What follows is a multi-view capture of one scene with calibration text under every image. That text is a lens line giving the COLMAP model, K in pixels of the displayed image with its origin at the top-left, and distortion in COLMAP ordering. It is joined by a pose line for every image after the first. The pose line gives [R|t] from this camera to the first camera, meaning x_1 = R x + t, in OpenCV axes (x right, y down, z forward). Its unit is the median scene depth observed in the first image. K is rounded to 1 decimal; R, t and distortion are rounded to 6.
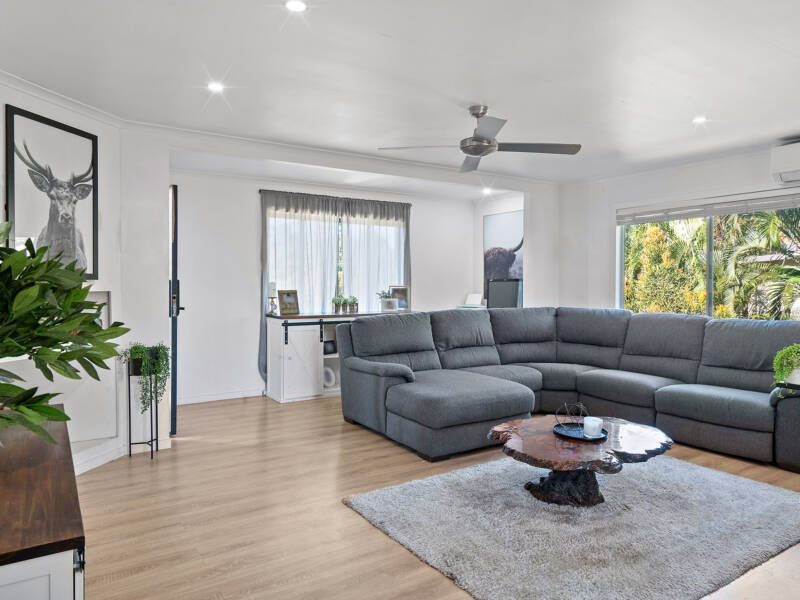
lens RADIAL K [[543.5, 0, 400.1], [0, 543.5, 281.5], [0, 0, 1]] dist [0.003853, 0.003129]
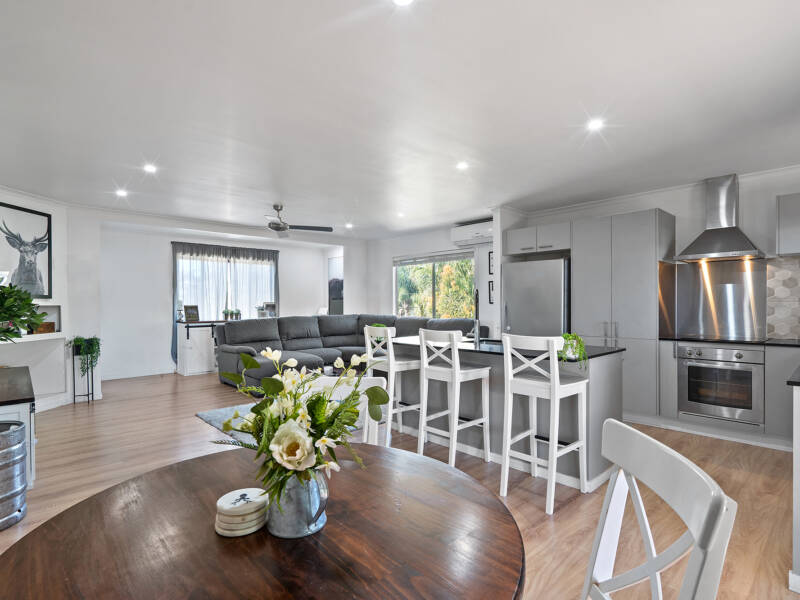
lens RADIAL K [[415.9, 0, 400.0], [0, 415.9, 300.0], [0, 0, 1]] dist [-0.000821, -0.000178]
pose [[0.986257, -0.005111, 0.165142, 0.198071], [0.005575, 0.999982, -0.002344, 0.006524], [-0.165127, 0.003233, 0.986267, -0.300929]]
